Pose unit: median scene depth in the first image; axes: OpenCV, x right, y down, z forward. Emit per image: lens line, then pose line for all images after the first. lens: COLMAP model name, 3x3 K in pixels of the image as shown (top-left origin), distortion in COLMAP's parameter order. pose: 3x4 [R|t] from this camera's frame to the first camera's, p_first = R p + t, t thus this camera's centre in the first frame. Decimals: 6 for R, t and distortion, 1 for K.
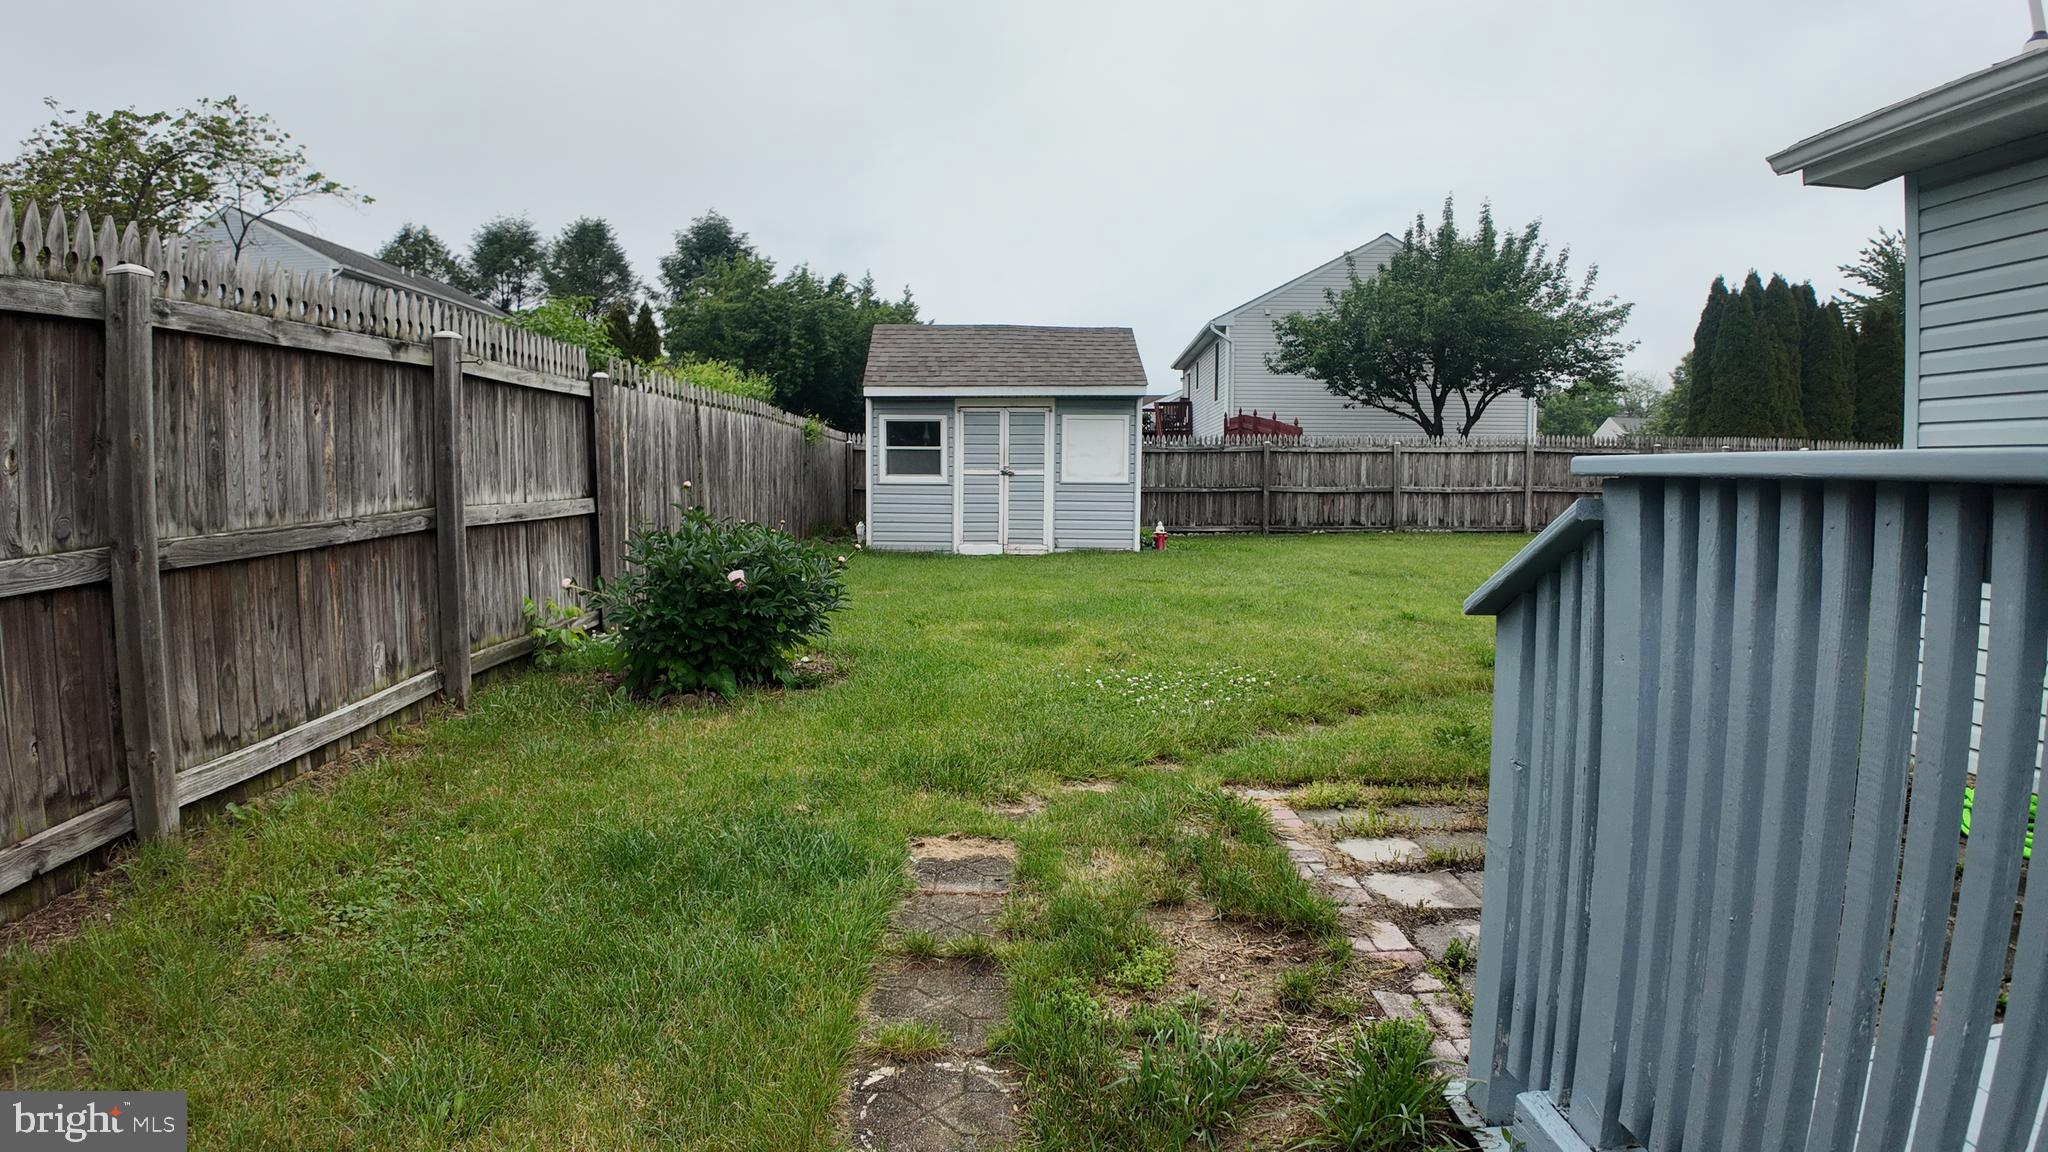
lens RADIAL K [[1090.1, 0, 1024.0], [0, 1090.1, 576.0], [0, 0, 1]] dist [-0.060960, -0.055699]
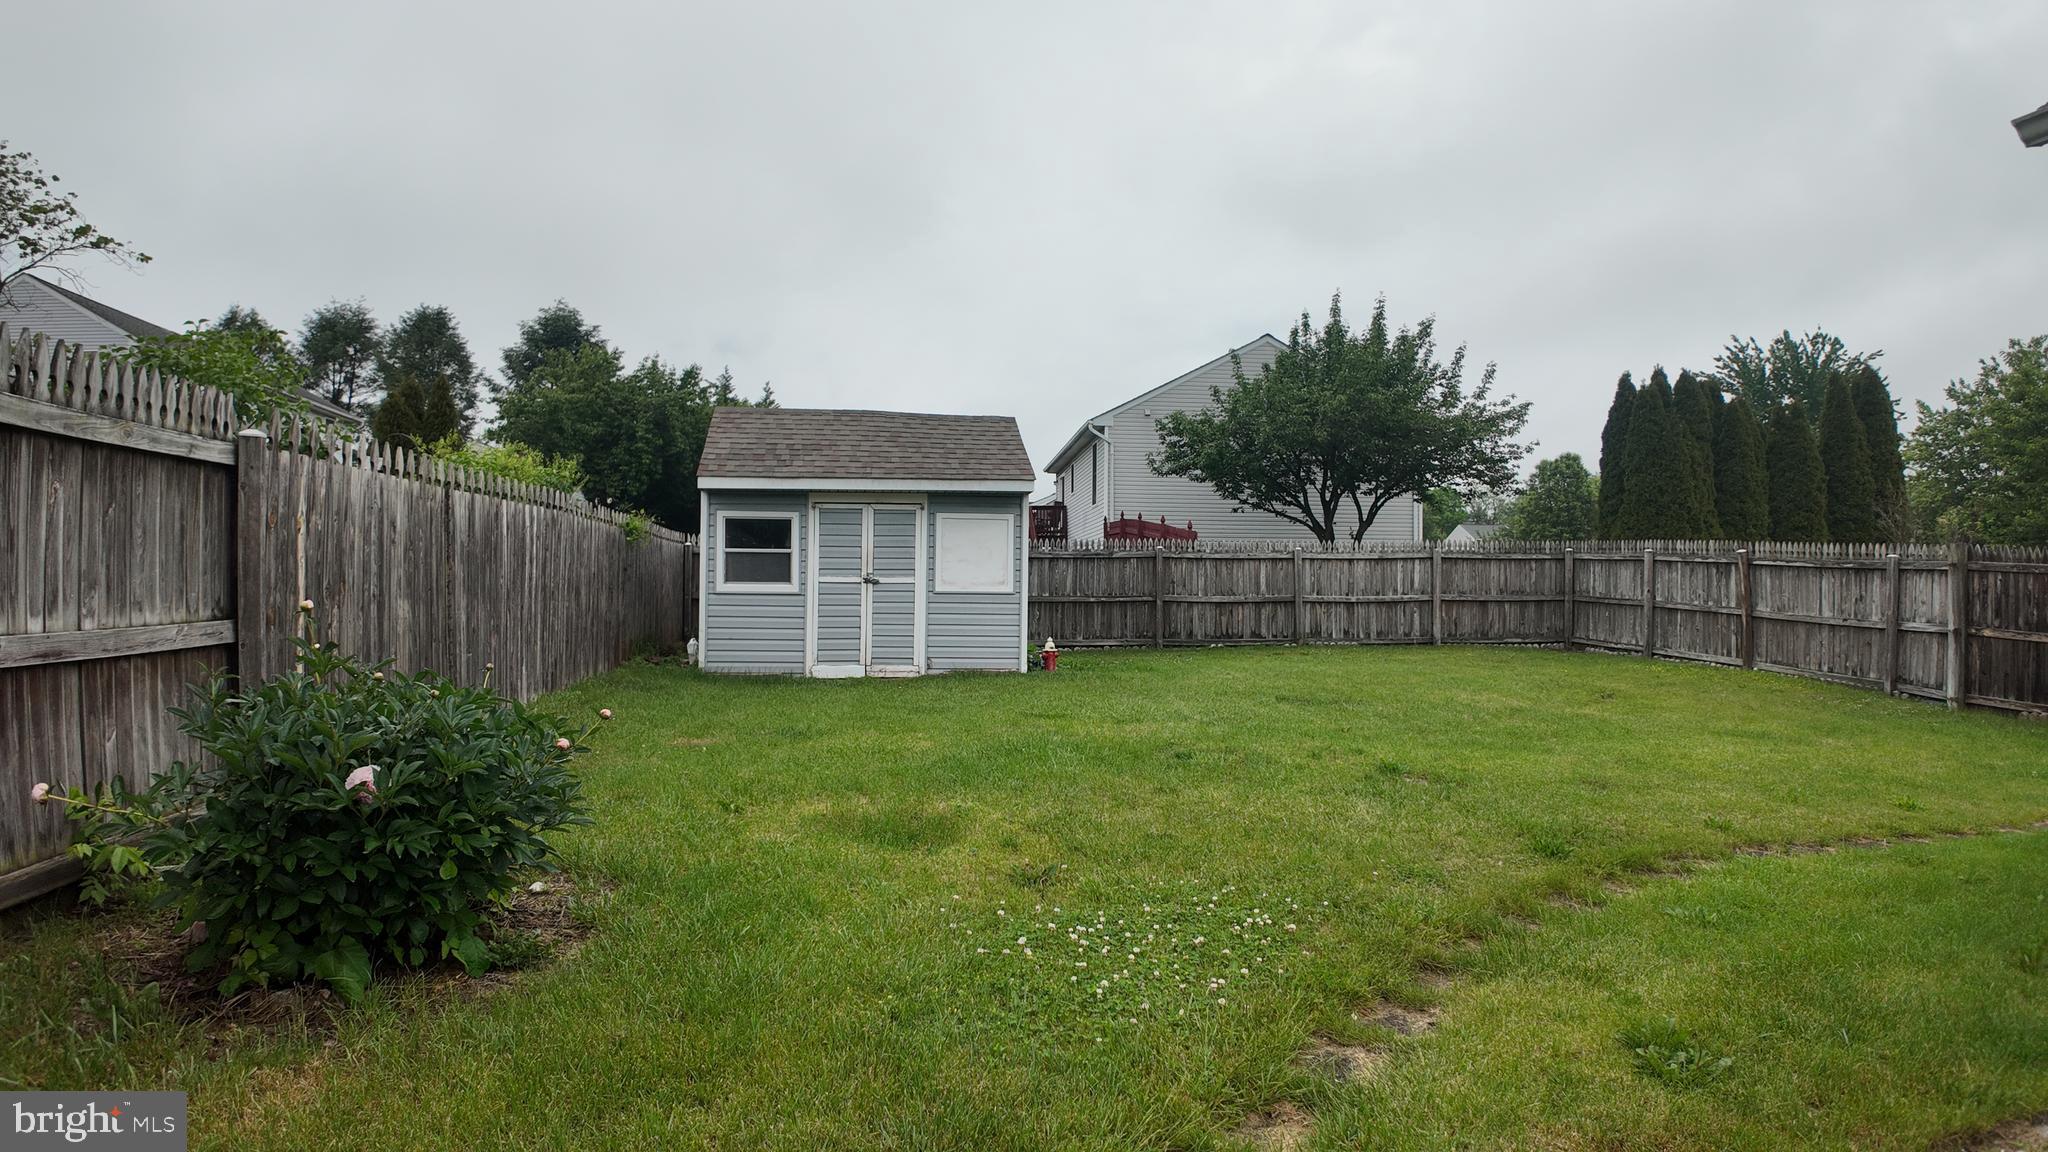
lens RADIAL K [[1090.1, 0, 1024.0], [0, 1090.1, 576.0], [0, 0, 1]] dist [-0.060960, -0.055699]
pose [[0.992413, 0.003774, 0.122889, -0.001125], [0.008139, 0.995320, -0.096288, -0.014574], [-0.122678, 0.096558, 0.987738, 0.136587]]
